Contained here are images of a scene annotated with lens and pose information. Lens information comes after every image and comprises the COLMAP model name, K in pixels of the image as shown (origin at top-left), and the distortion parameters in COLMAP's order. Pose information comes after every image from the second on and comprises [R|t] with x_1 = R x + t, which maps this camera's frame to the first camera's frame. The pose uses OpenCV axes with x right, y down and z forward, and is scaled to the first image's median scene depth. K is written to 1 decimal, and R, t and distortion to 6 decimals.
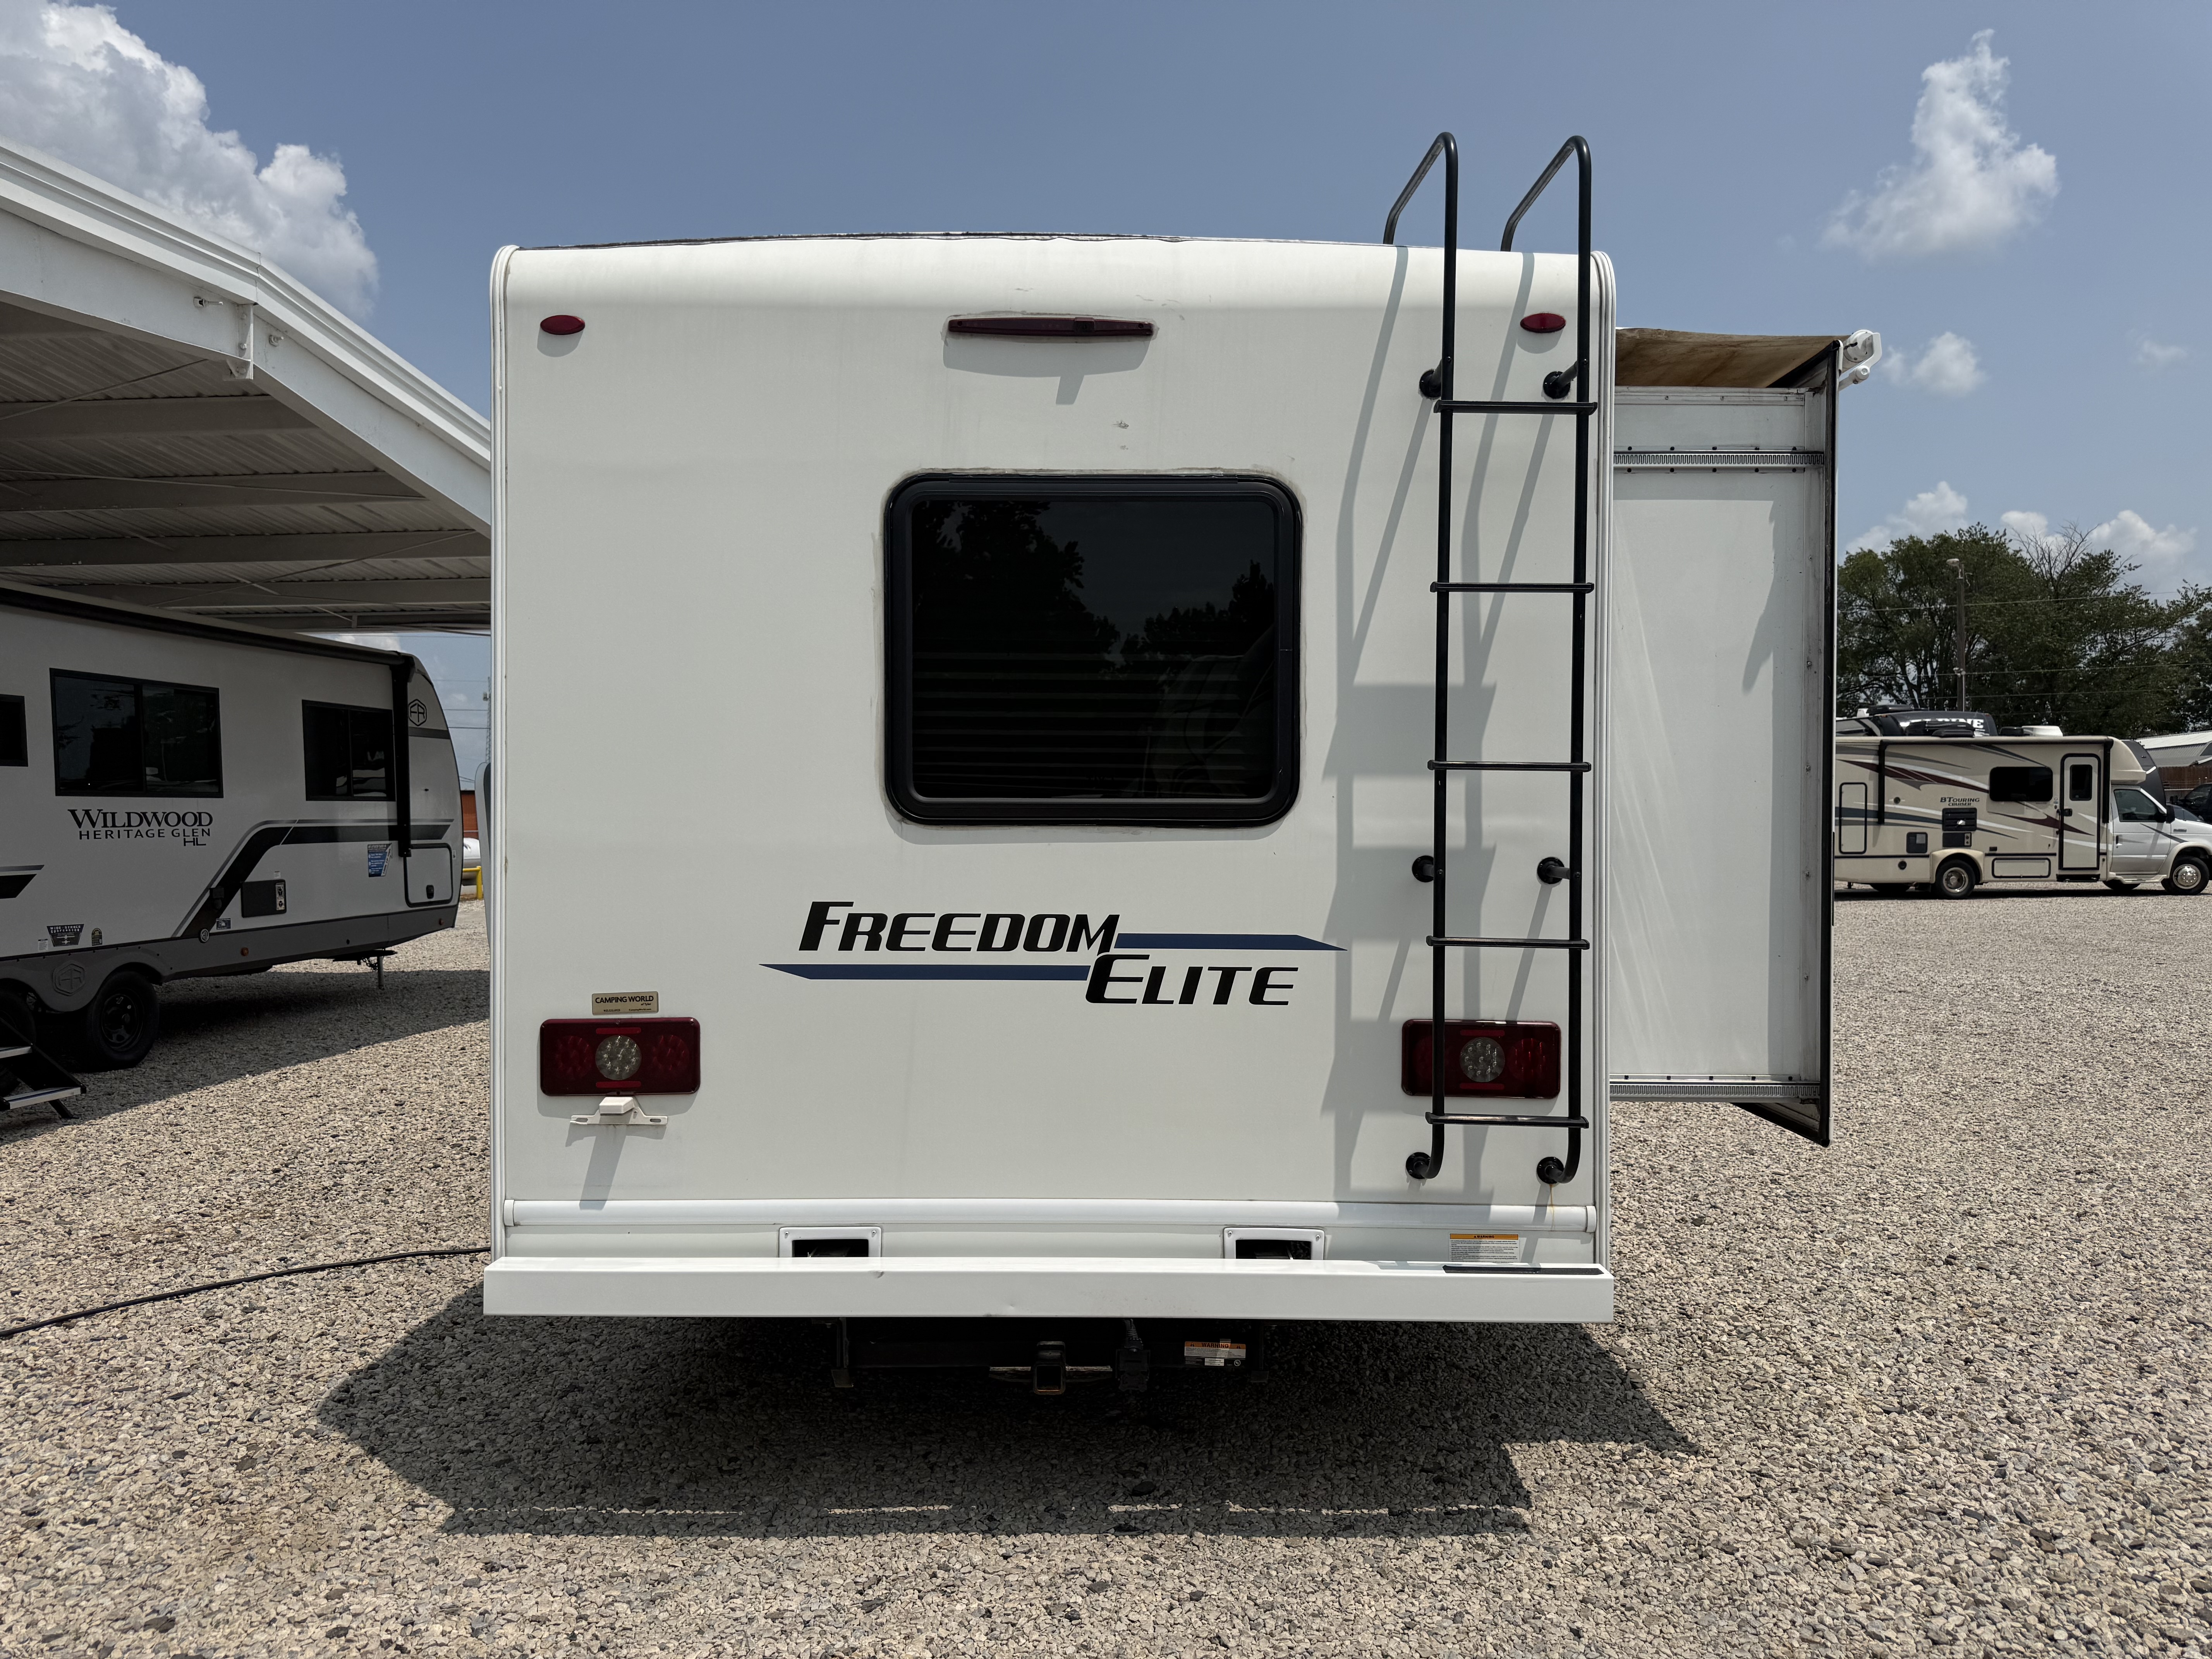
lens RADIAL K [[1561.4, 0, 1099.5], [0, 1561.4, 823.0], [0, 0, 1]] dist [0.038091, -0.042441]
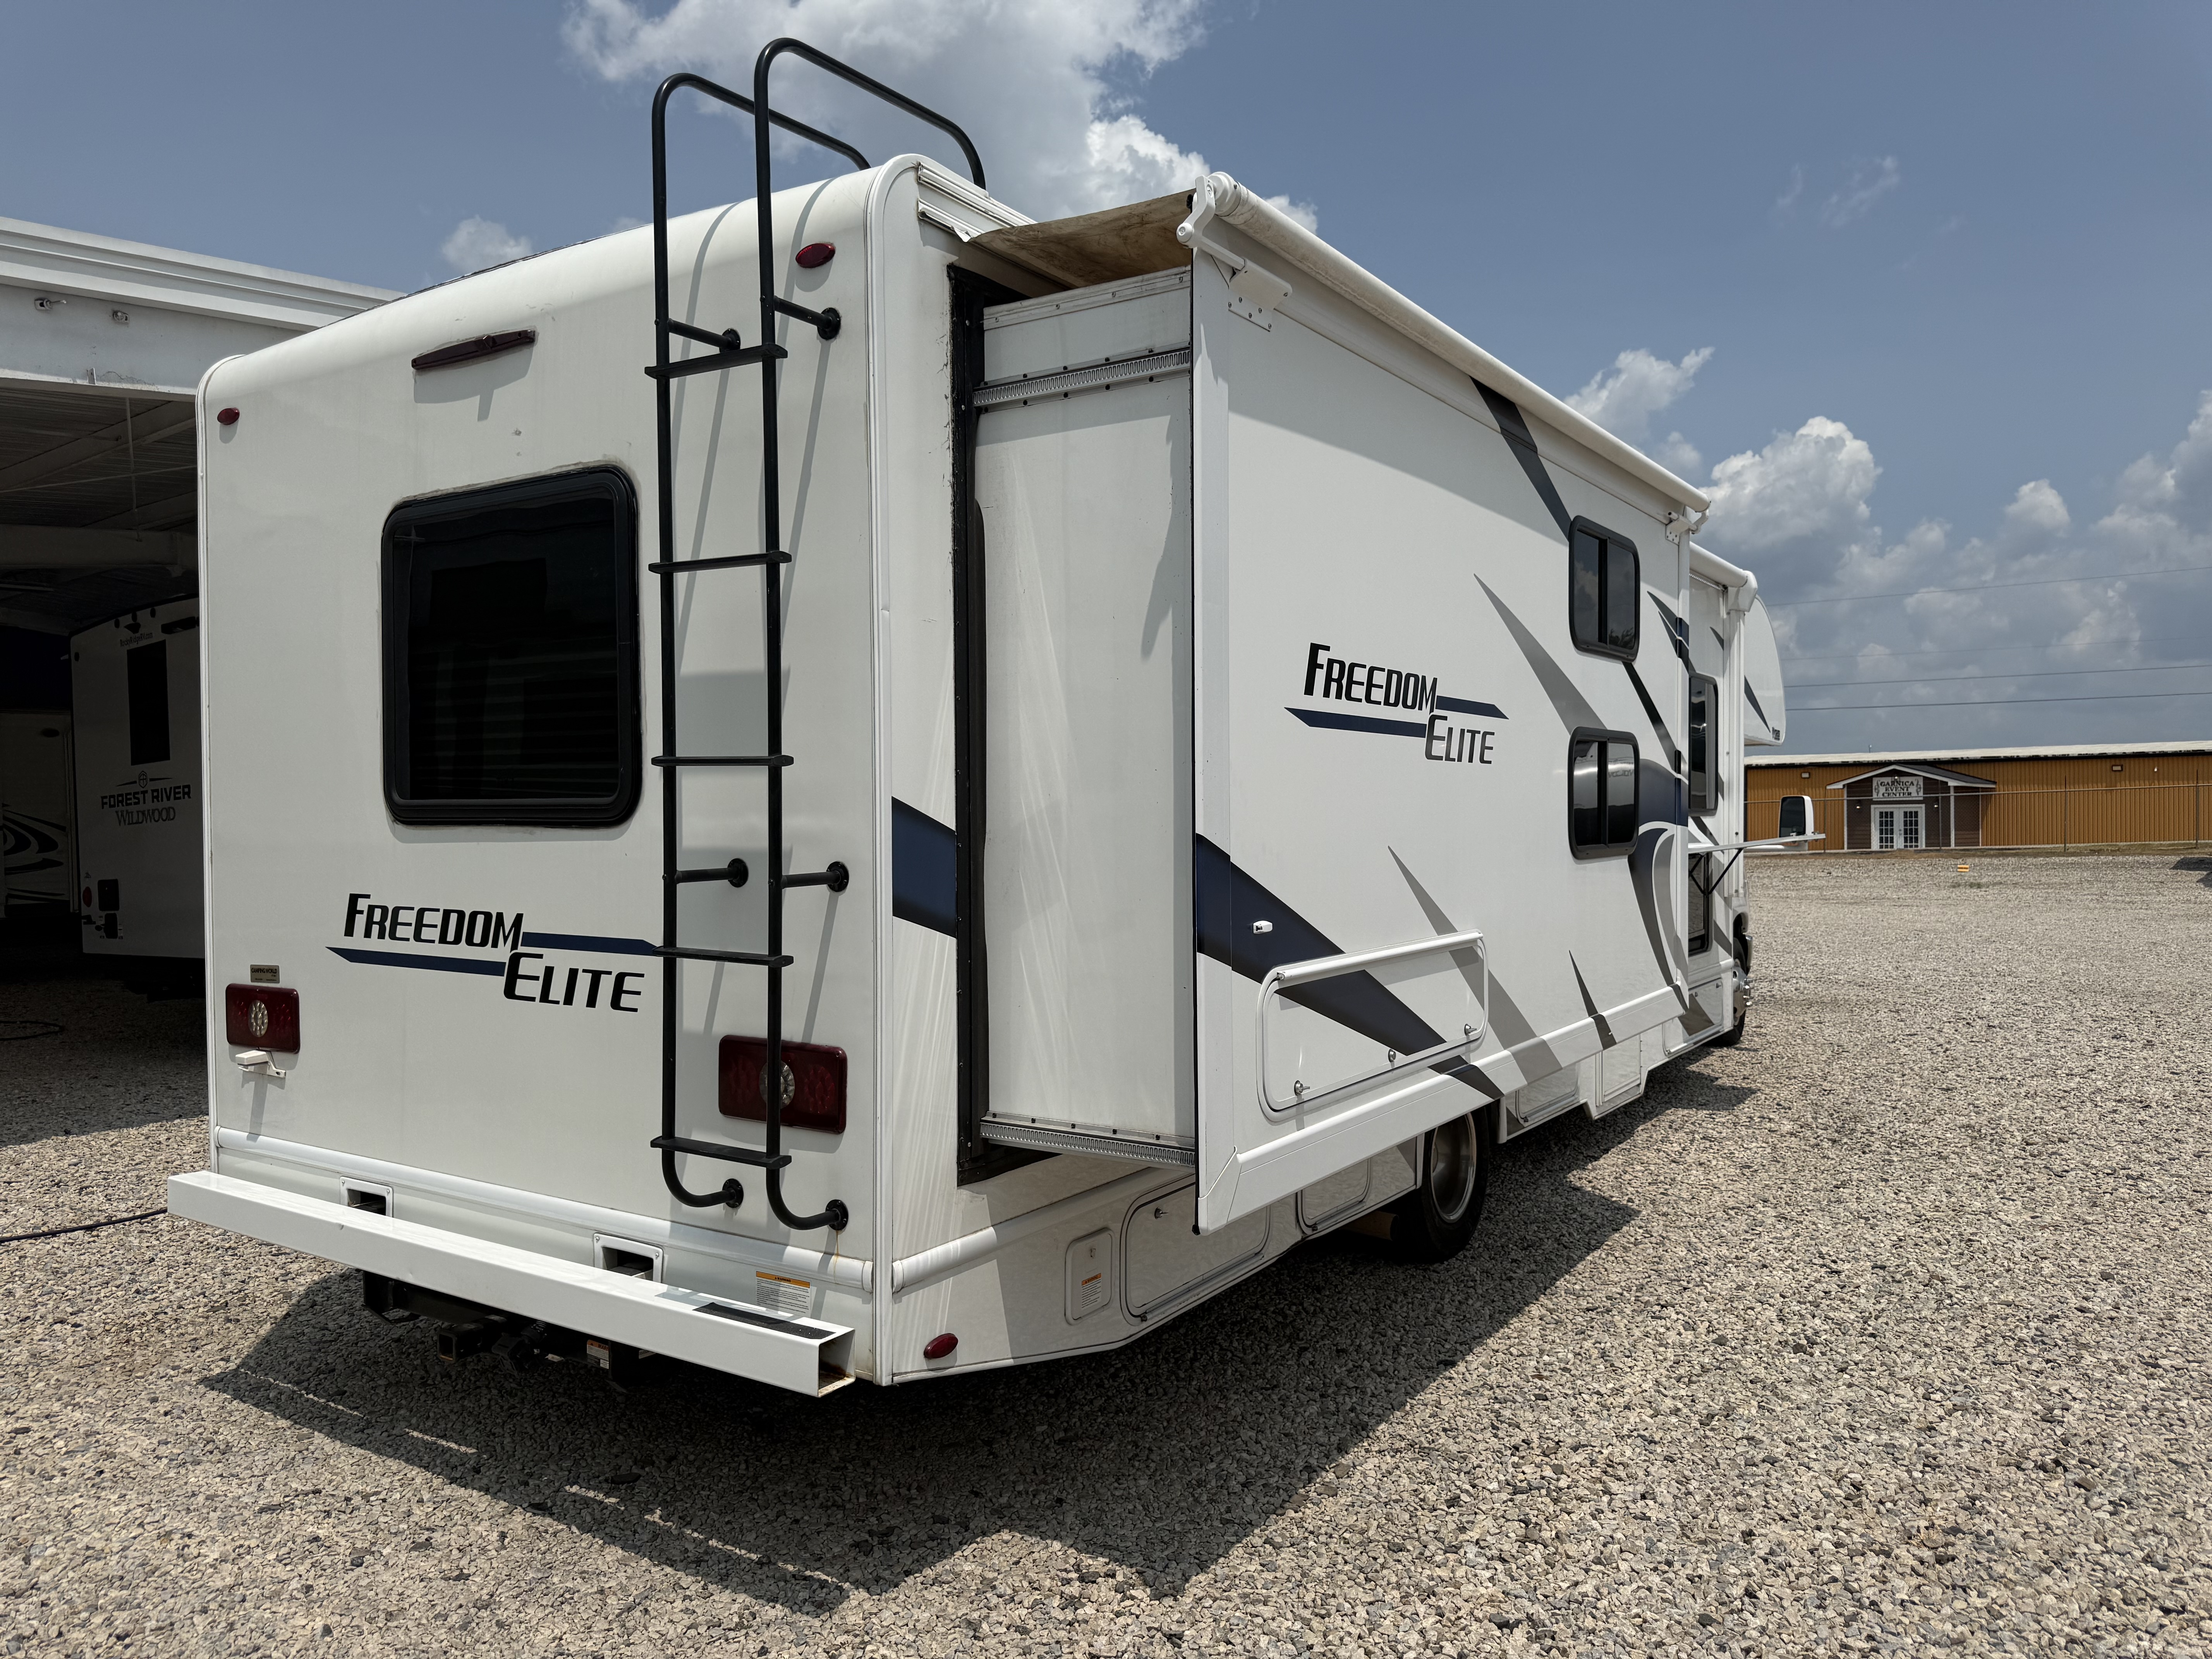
lens RADIAL K [[1561.4, 0, 1104.1], [0, 1561.4, 838.9], [0, 0, 1]] dist [0.038091, -0.042441]
pose [[0.836751, 0.005620, -0.547554, 0.896648], [0.005157, 0.999822, 0.018143, -0.007078], [0.547559, -0.018005, 0.836573, 0.347300]]
